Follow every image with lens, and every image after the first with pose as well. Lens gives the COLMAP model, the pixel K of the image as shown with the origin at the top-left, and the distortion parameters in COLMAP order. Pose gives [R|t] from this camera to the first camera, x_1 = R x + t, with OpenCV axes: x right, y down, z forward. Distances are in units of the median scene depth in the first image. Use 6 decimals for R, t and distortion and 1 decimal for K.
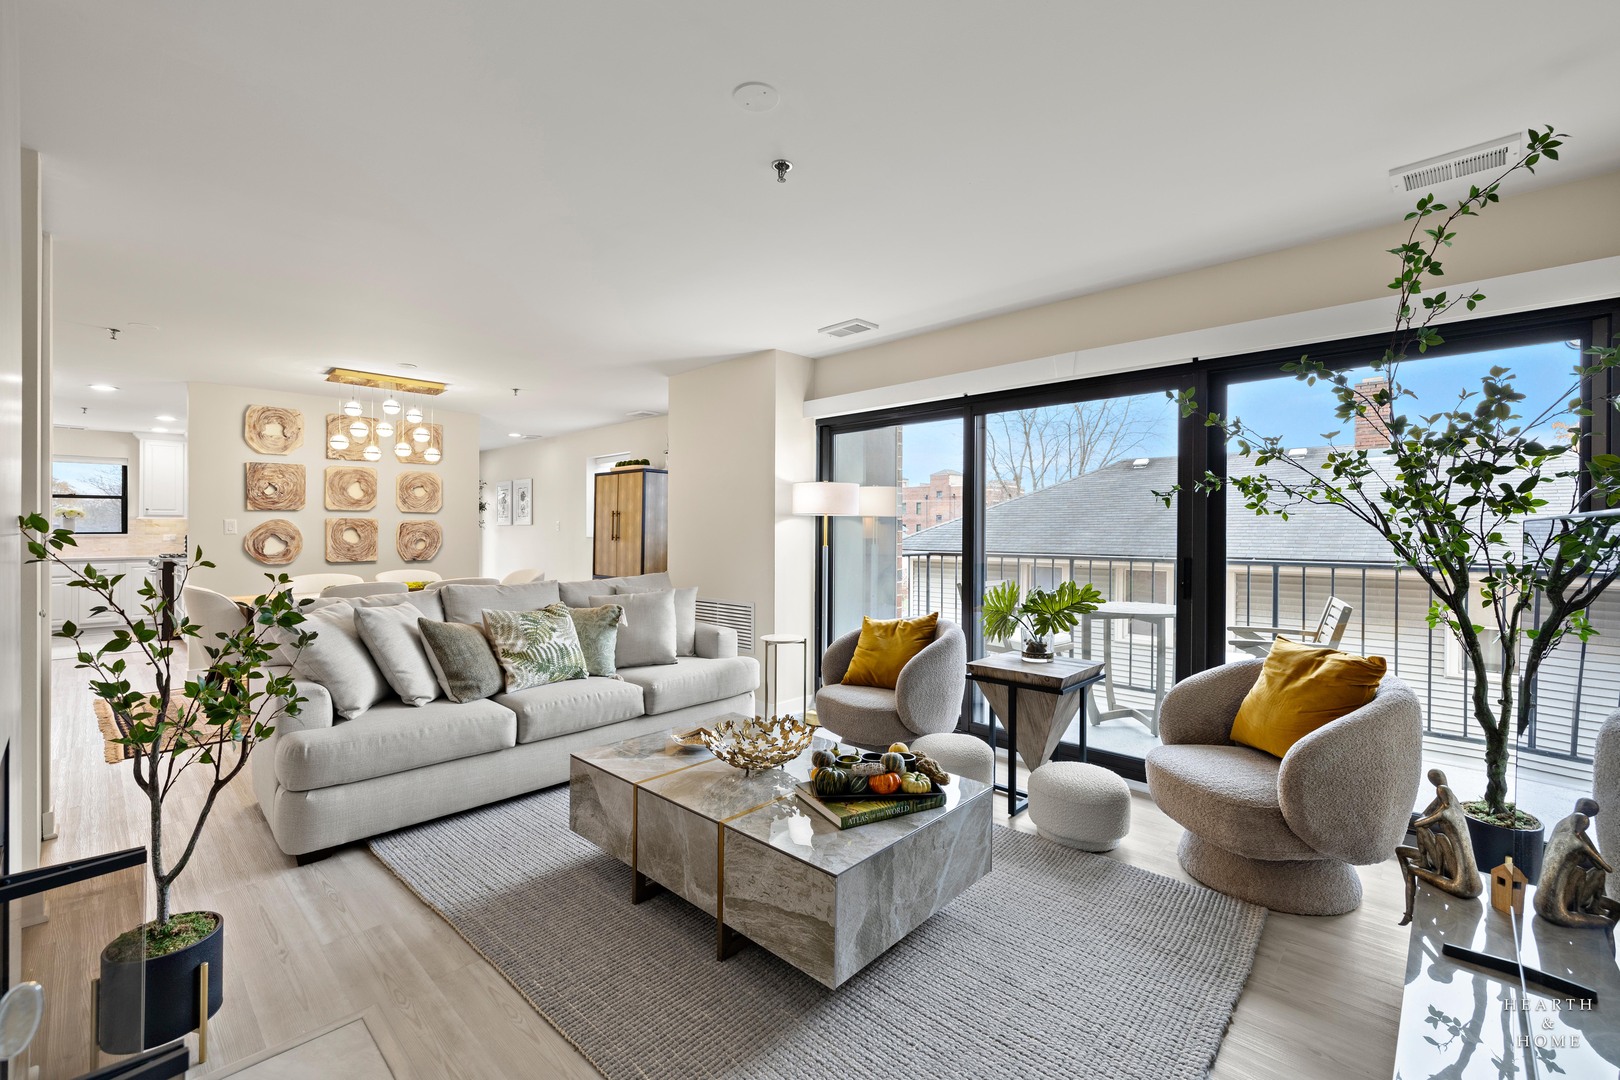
lens RADIAL K [[690.4, 0, 820.6], [0, 690.4, 533.4], [0, 0, 1]] dist [-0.001906, 0.000461]
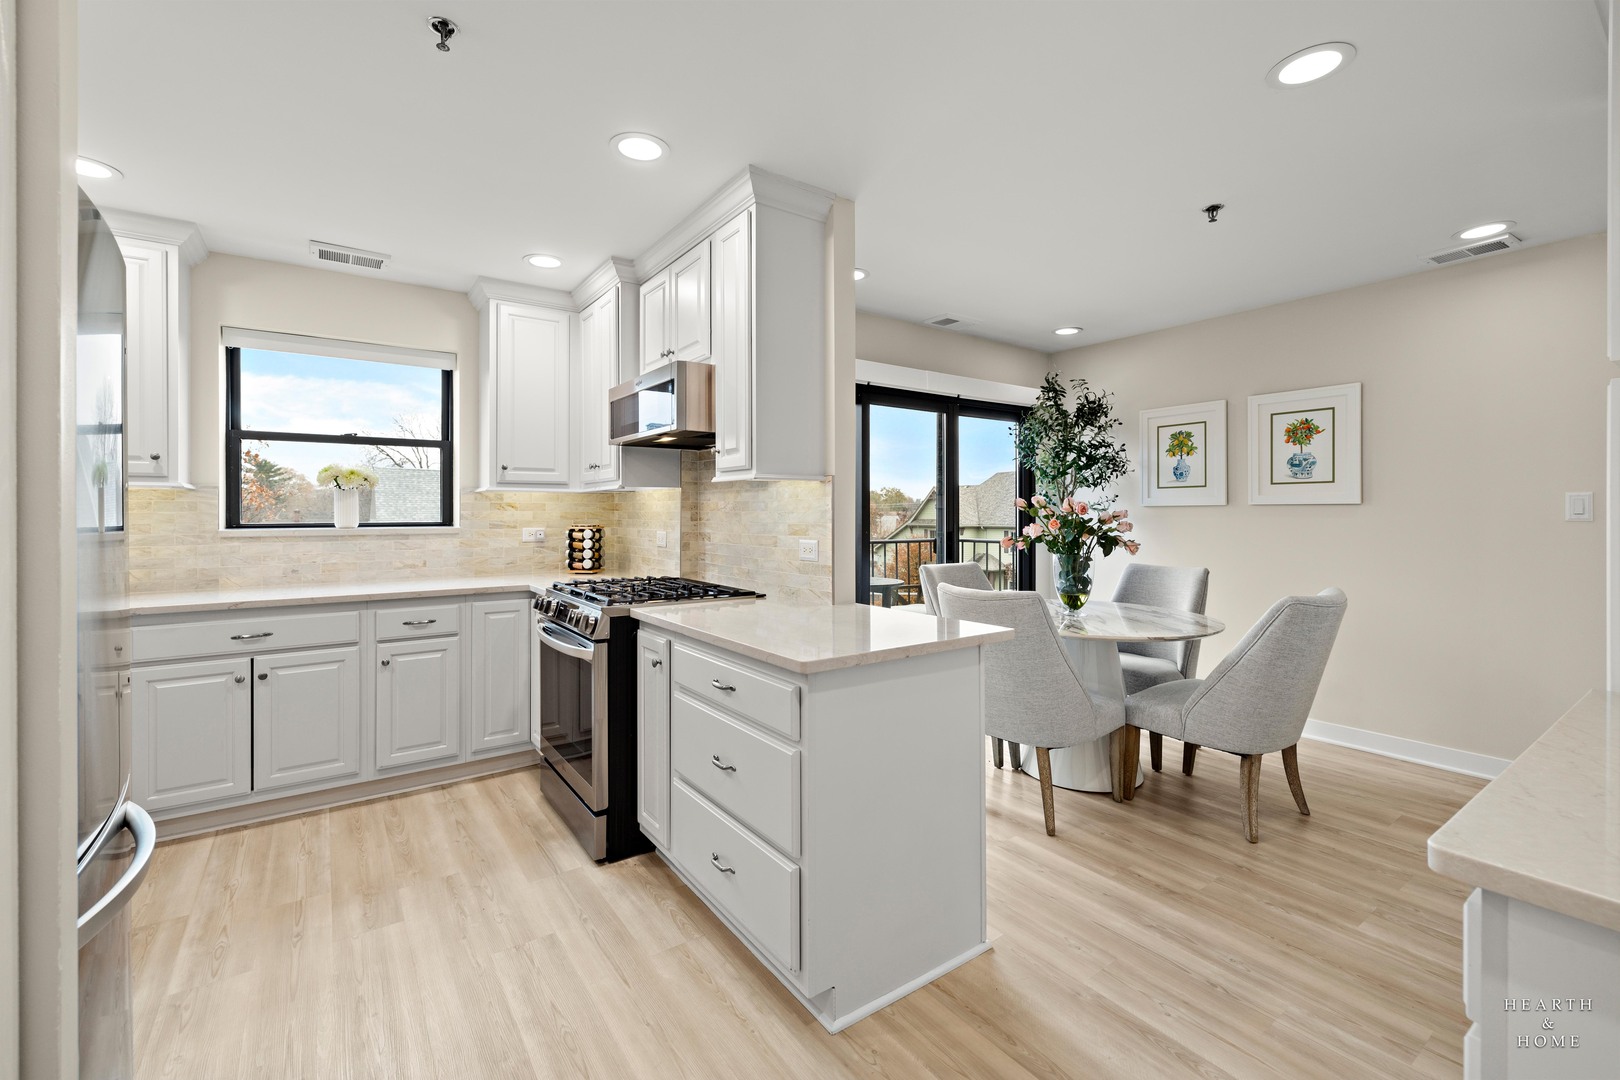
lens RADIAL K [[690.4, 0, 815.9], [0, 690.4, 518.1], [0, 0, 1]] dist [-0.001906, 0.000461]
pose [[0.981884, 0.000251, -0.189482, -0.963325], [-0.000429, 1.000000, -0.000895, -0.005764], [0.189481, 0.000960, 0.981884, 0.846906]]
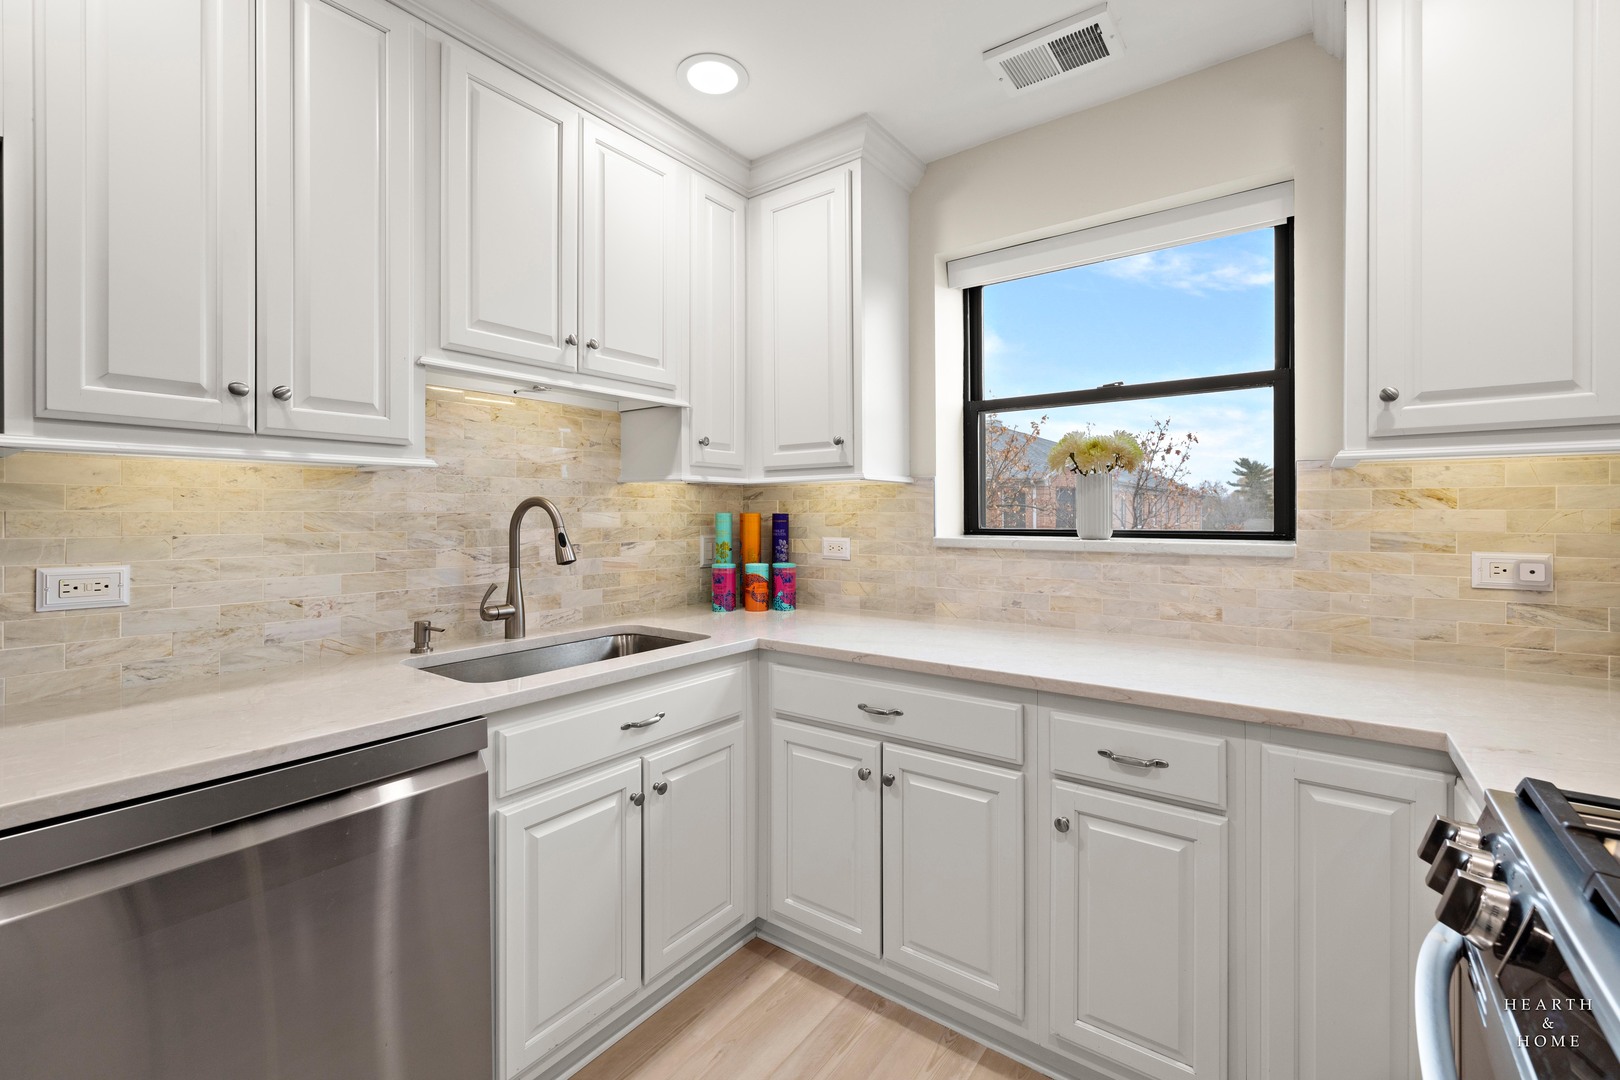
lens RADIAL K [[690.4, 0, 803.4], [0, 690.4, 507.0], [0, 0, 1]] dist [-0.001906, 0.000461]
pose [[0.116942, -0.009592, -0.993092, -1.124630], [-0.007149, 0.999919, -0.010500, -0.008912], [0.993113, 0.008328, 0.116864, 1.141841]]
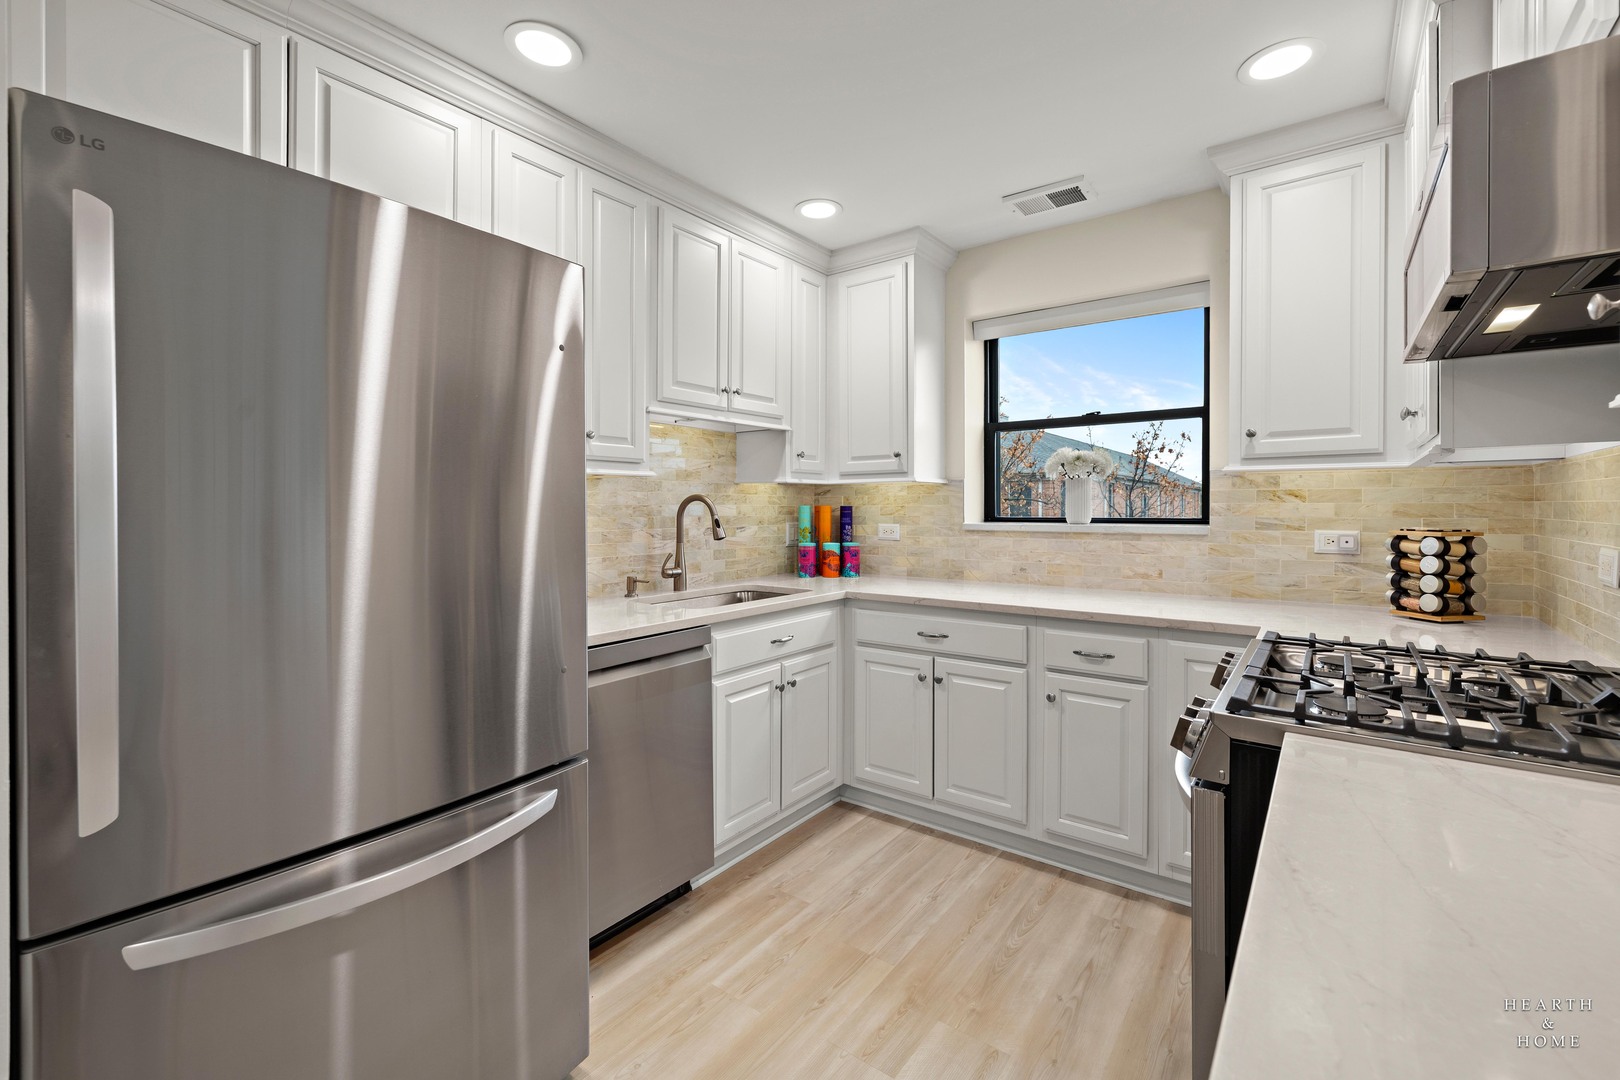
lens RADIAL K [[690.4, 0, 802.8], [0, 690.4, 509.3], [0, 0, 1]] dist [-0.001906, 0.000461]
pose [[0.107972, 0.003119, -0.994149, -0.990605], [-0.007283, 0.999971, 0.002346, -0.007607], [0.994127, 0.006987, 0.107992, 1.082085]]
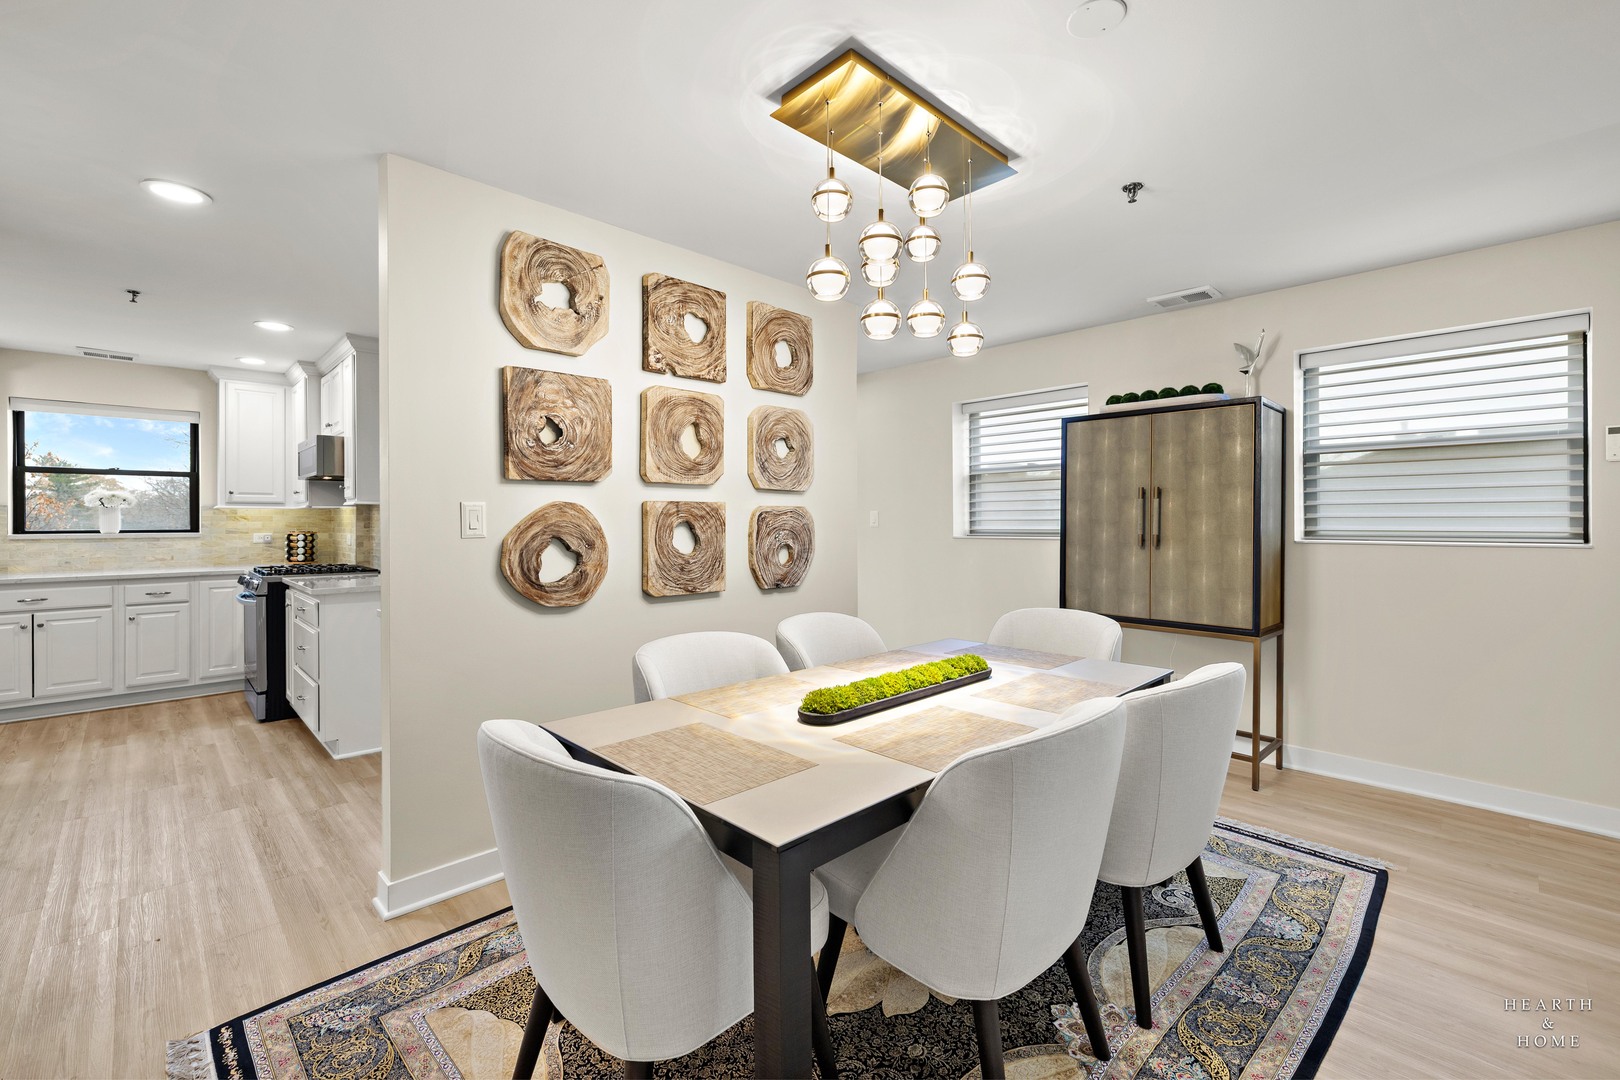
lens RADIAL K [[690.4, 0, 816.9], [0, 690.4, 526.8], [0, 0, 1]] dist [-0.001906, 0.000461]
pose [[0.999327, -0.002094, -0.036632, -0.578579], [0.002098, 0.999998, 0.000064, -0.004319], [0.036632, -0.000141, 0.999329, 0.540828]]
